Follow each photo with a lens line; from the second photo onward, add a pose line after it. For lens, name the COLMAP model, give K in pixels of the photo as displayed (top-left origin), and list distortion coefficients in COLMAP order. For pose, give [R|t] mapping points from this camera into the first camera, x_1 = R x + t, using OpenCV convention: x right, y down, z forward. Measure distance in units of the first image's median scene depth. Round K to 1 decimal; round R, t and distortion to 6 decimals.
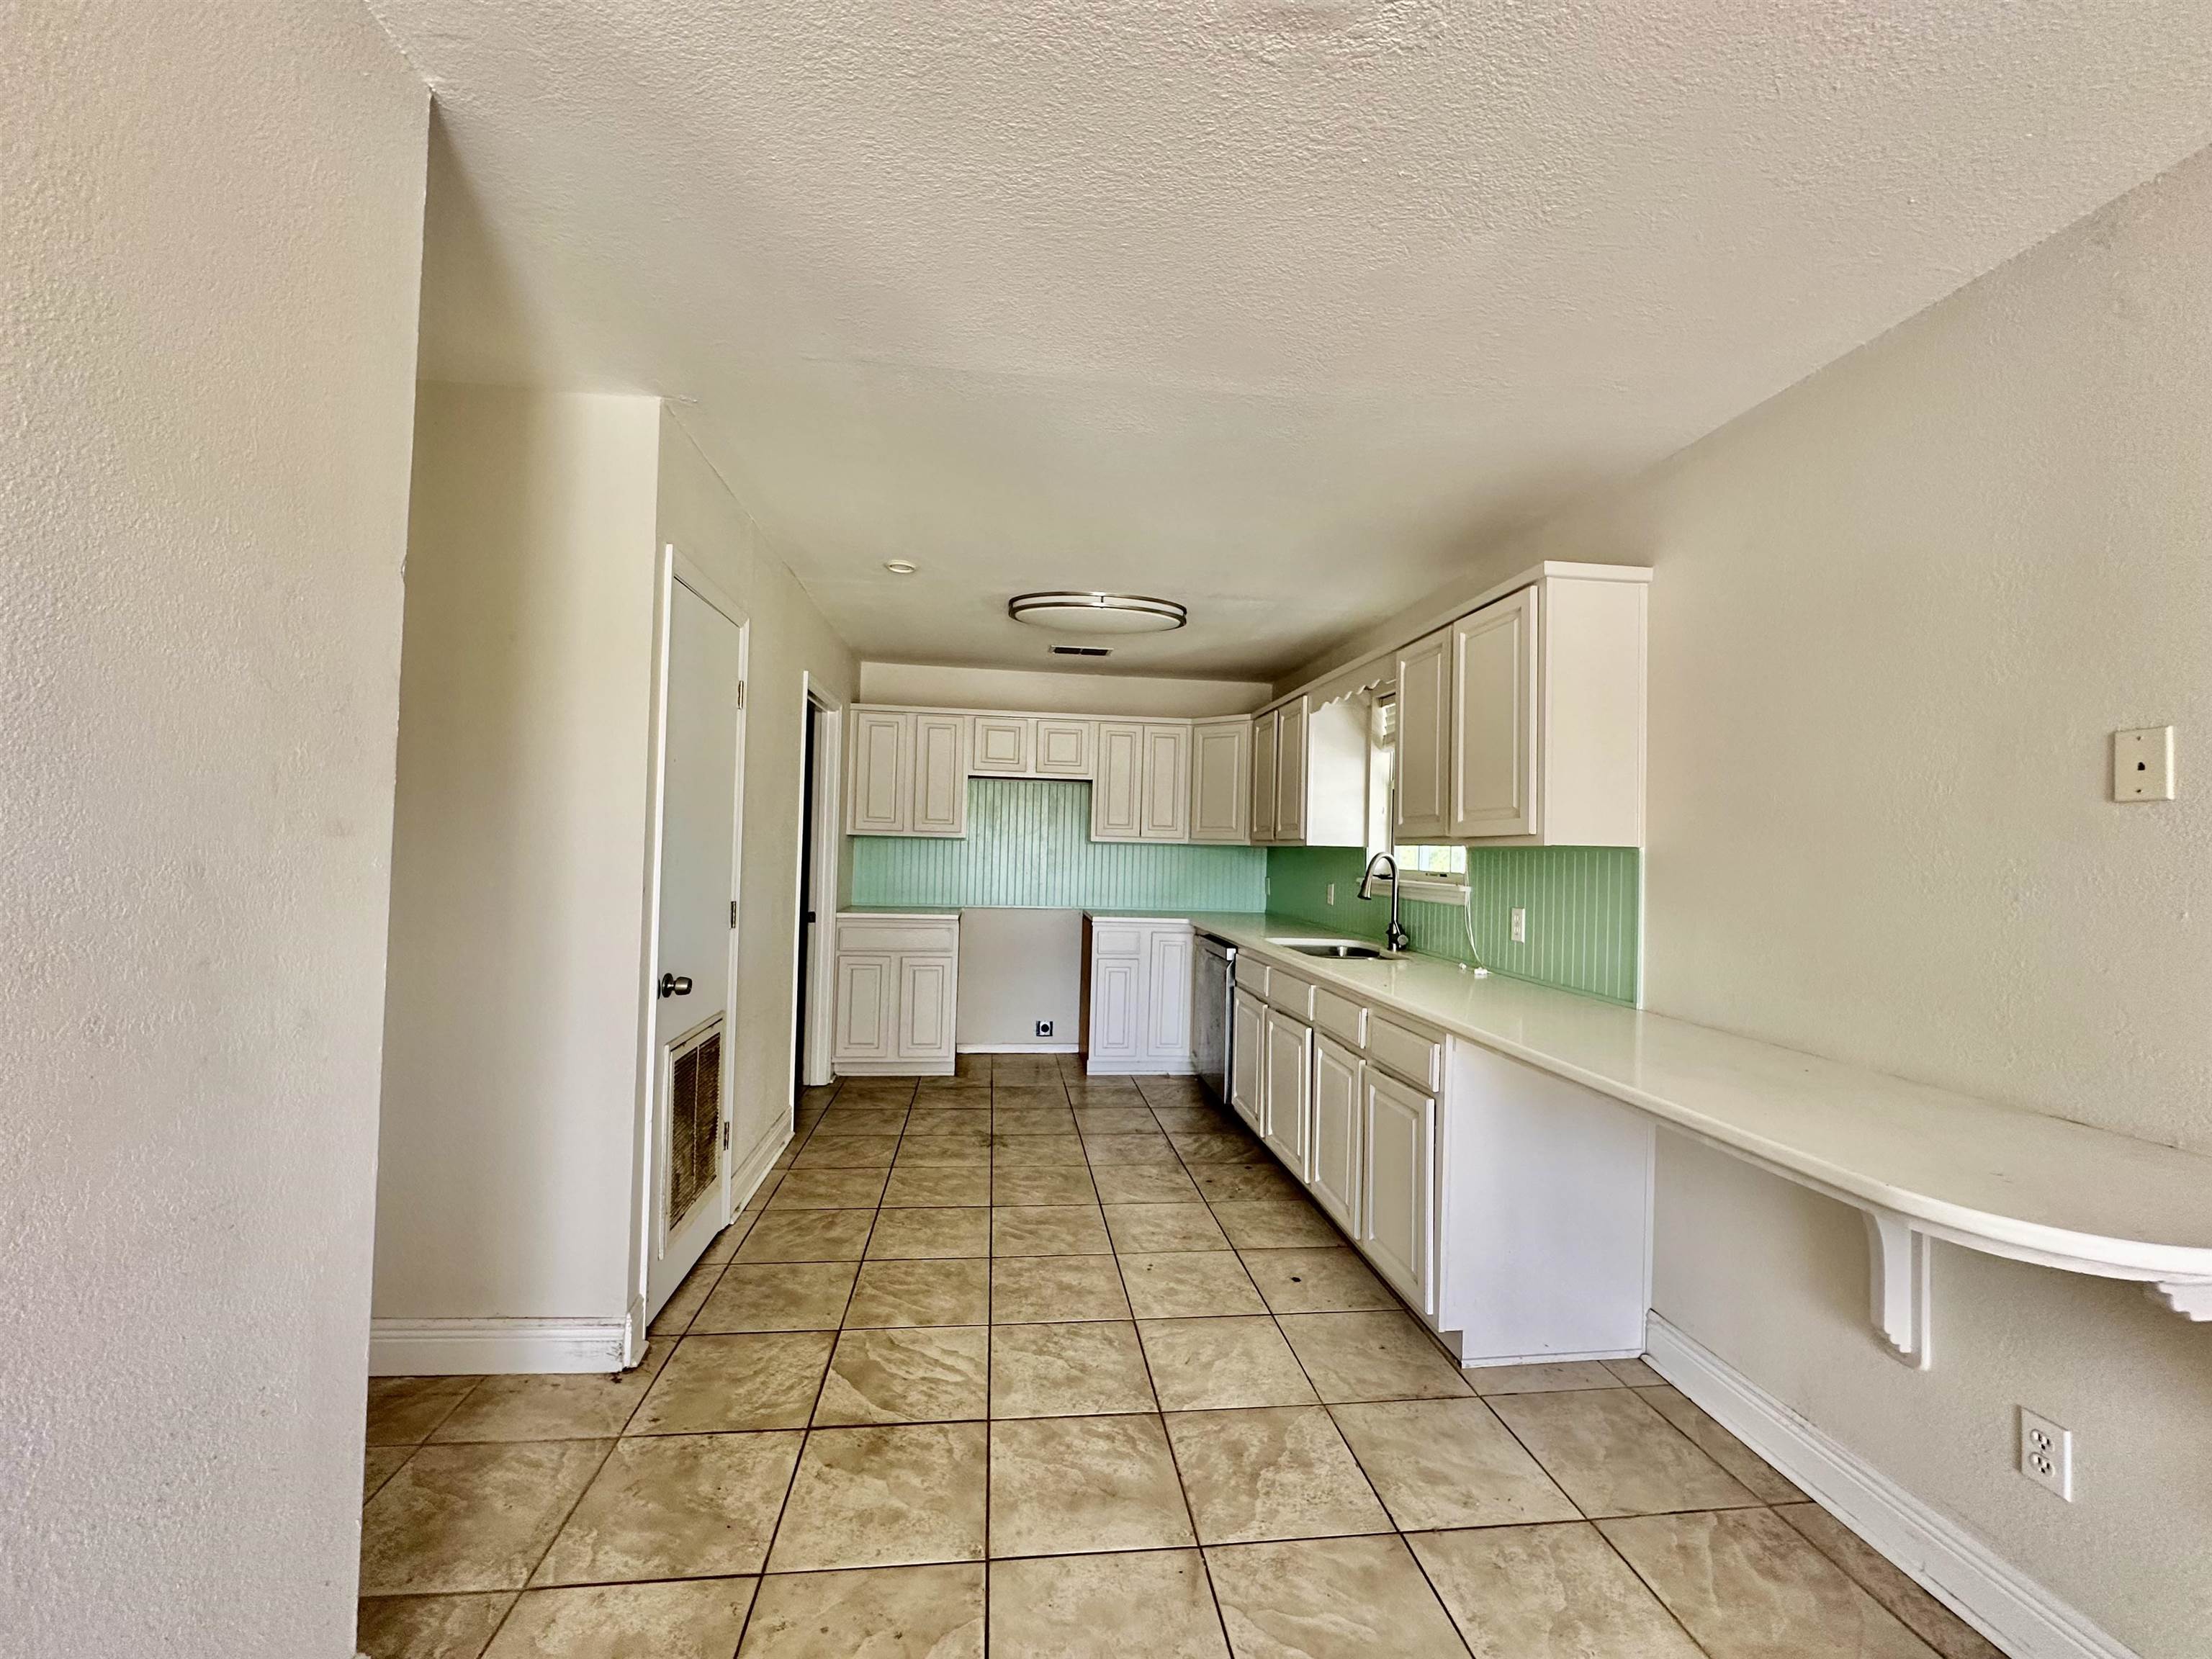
lens RADIAL K [[885.7, 0, 1107.8], [0, 885.7, 834.3], [0, 0, 1]] dist [-0.001104, 0.000735]
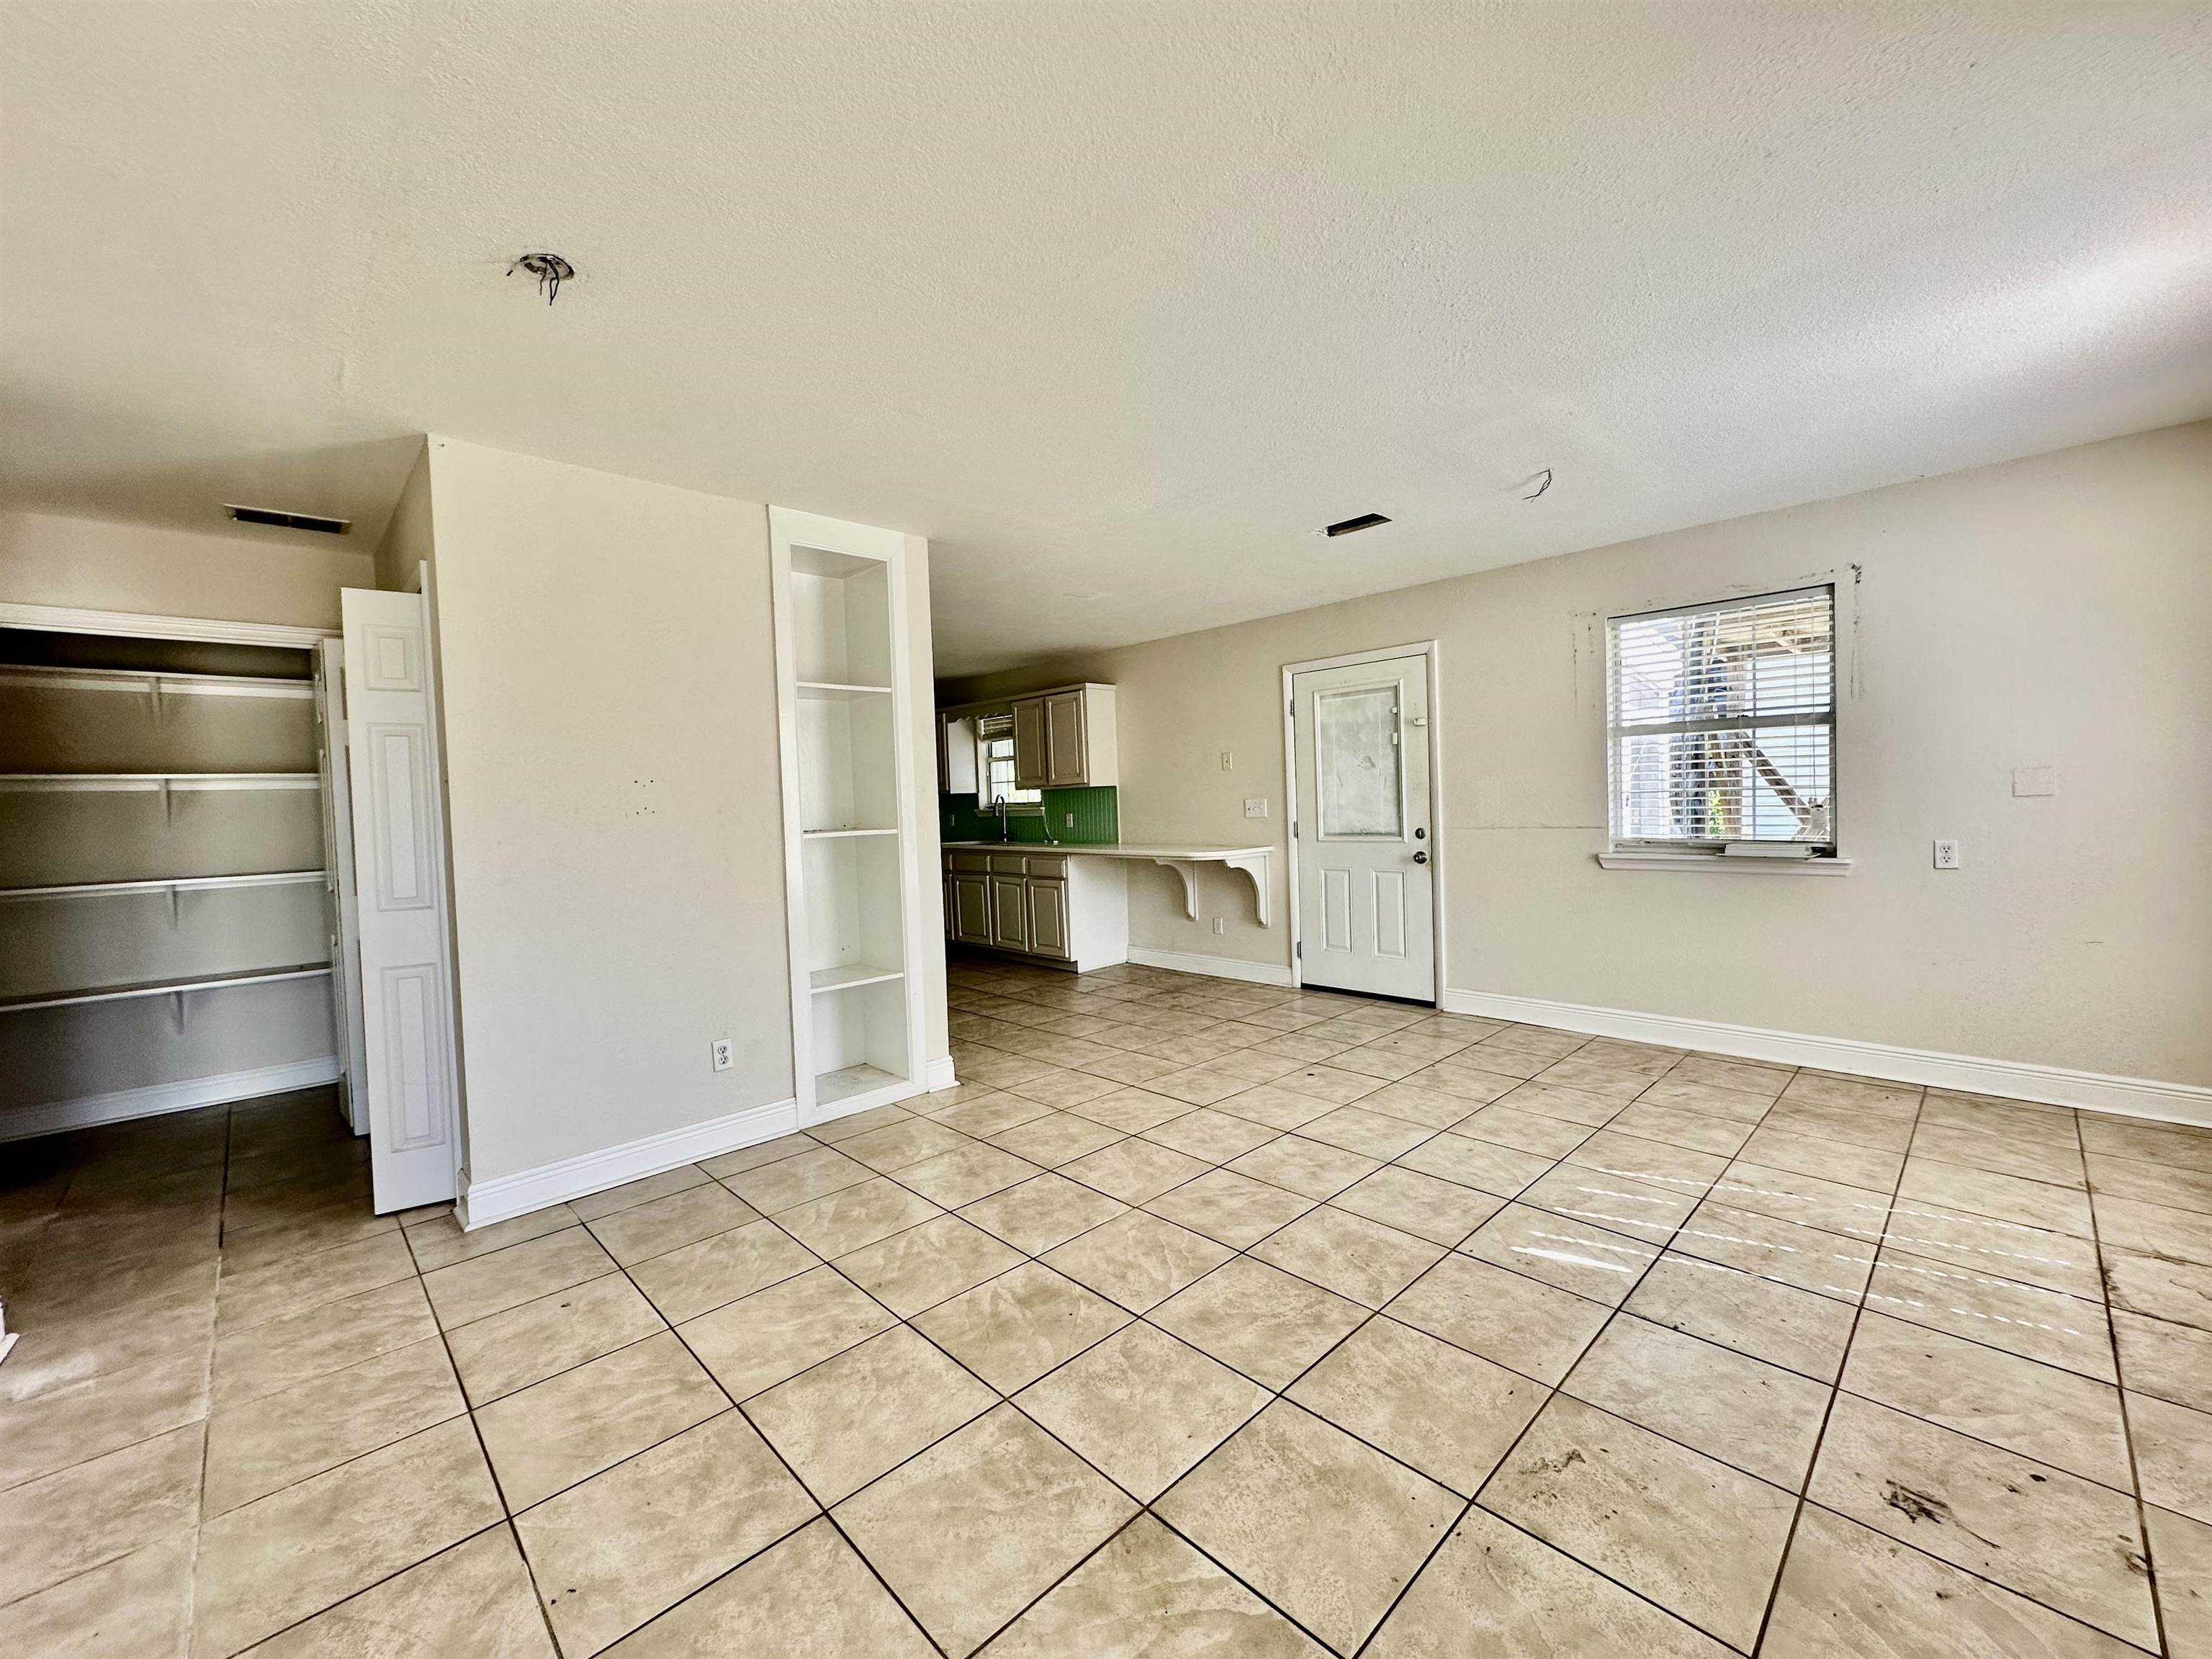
lens RADIAL K [[885.7, 0, 1106.4], [0, 885.7, 825.5], [0, 0, 1]] dist [-0.001104, 0.000735]
pose [[0.798521, -0.073949, 0.597408, -1.011746], [0.047379, 0.997068, 0.060091, -0.027869], [-0.600100, -0.019679, 0.799683, -1.115686]]
